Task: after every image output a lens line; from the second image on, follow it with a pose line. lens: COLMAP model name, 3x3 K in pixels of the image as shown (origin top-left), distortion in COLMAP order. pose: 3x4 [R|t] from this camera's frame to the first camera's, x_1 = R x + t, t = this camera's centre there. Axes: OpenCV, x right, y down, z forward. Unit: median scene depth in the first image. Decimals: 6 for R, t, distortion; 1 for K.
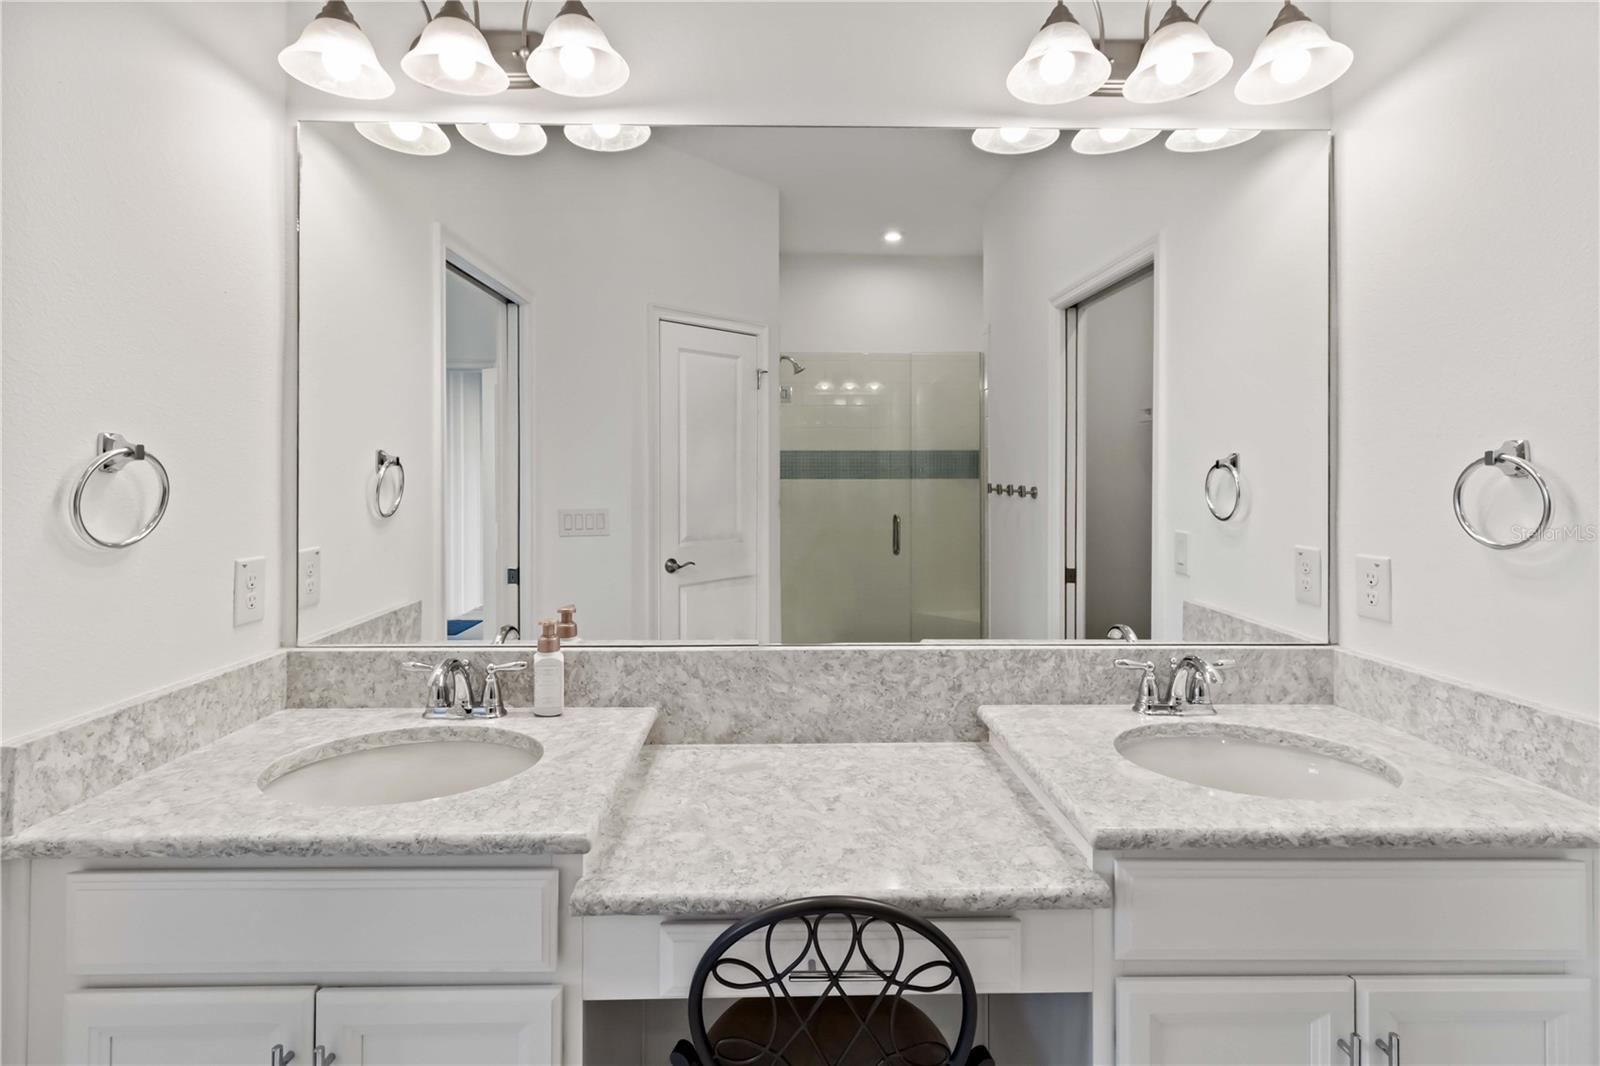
lens RADIAL K [[758.6, 0, 811.5], [0, 758.6, 508.7], [0, 0, 1]] dist [0.004477, 0.000963]
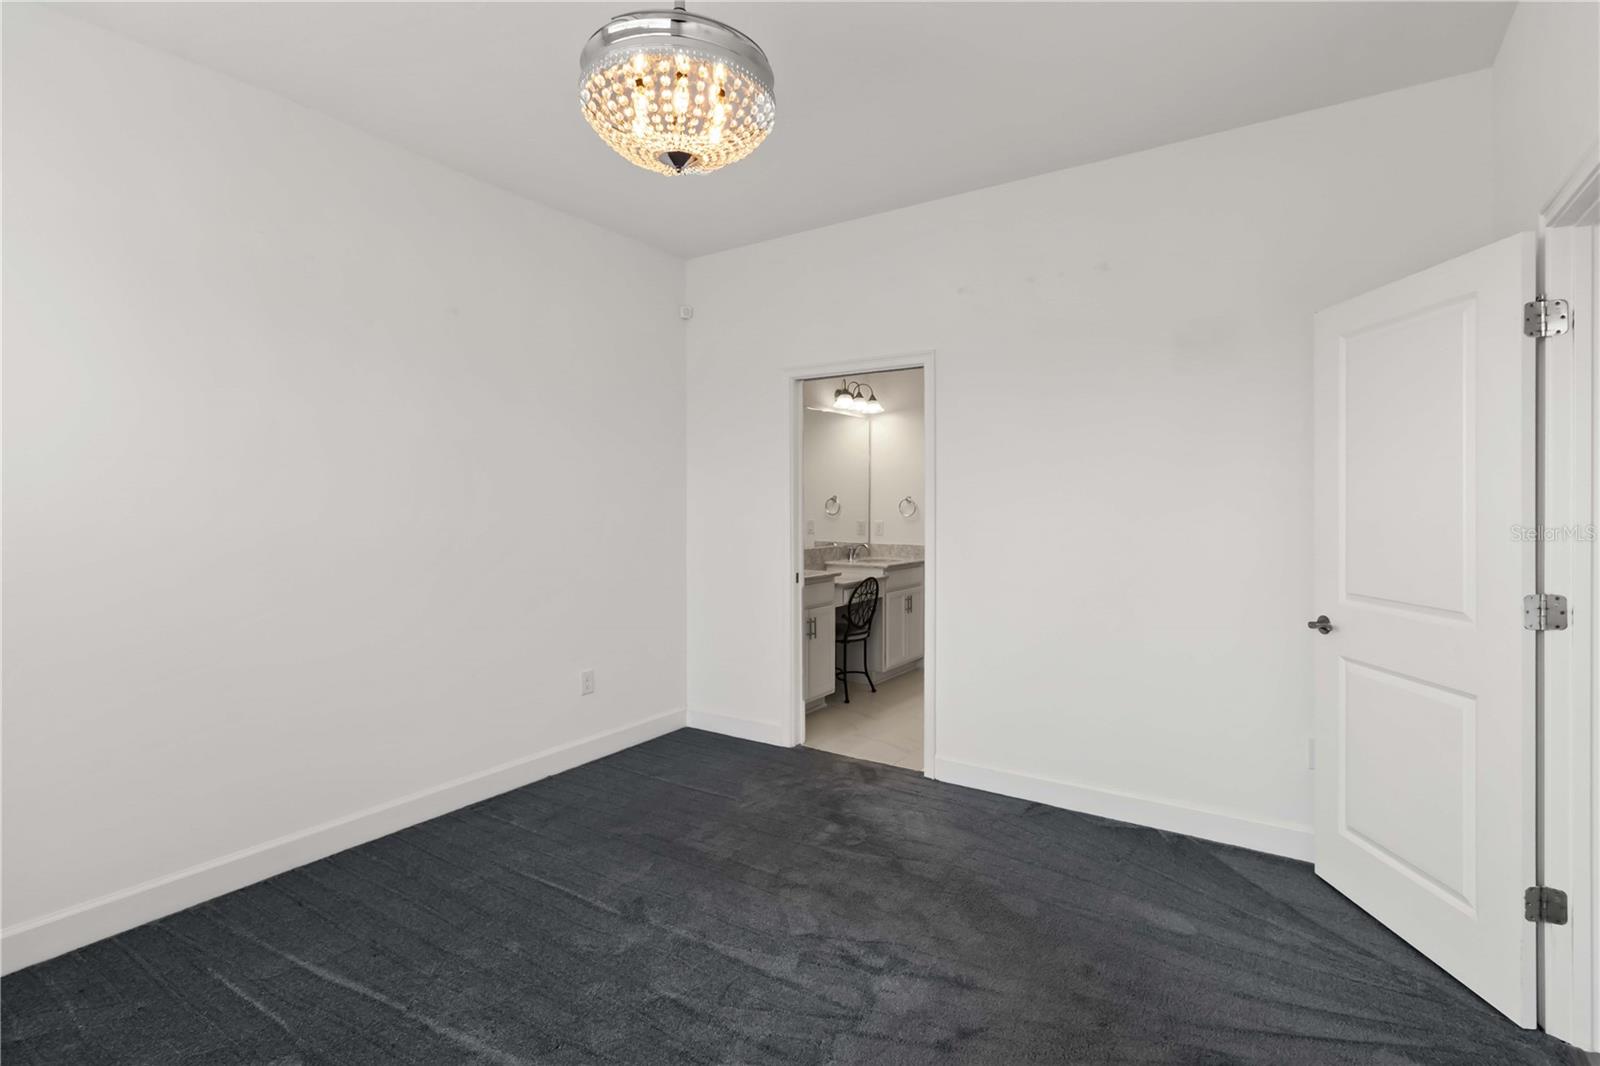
lens RADIAL K [[758.6, 0, 811.5], [0, 758.6, 508.7], [0, 0, 1]] dist [0.004477, 0.000963]
pose [[0.559754, 0.002804, 0.828654, -3.417401], [0.027993, 0.999360, -0.022290, 0.083805], [-0.828186, 0.035673, 0.559317, -1.256591]]
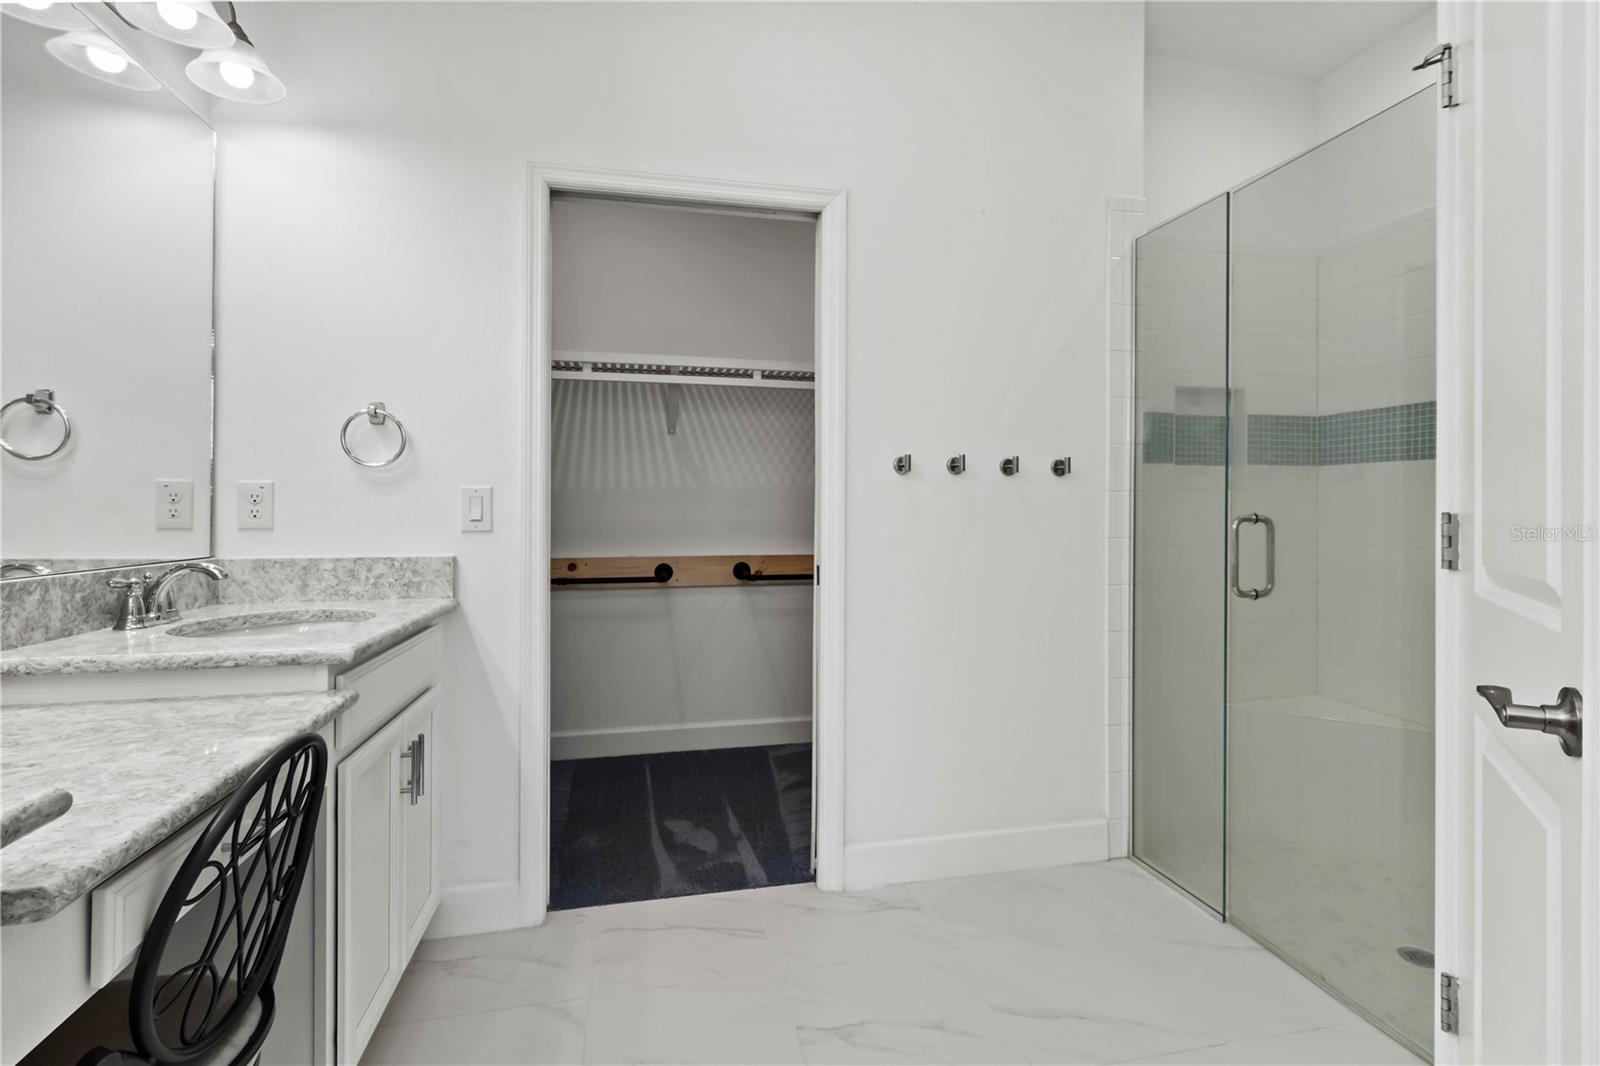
lens RADIAL K [[758.6, 0, 811.5], [0, 758.6, 508.7], [0, 0, 1]] dist [0.004477, 0.000963]
pose [[-0.209303, 0.003671, 0.977844, -0.821167], [0.033682, 0.999427, 0.003458, 0.148396], [-0.977271, 0.033659, -0.209306, 0.354695]]
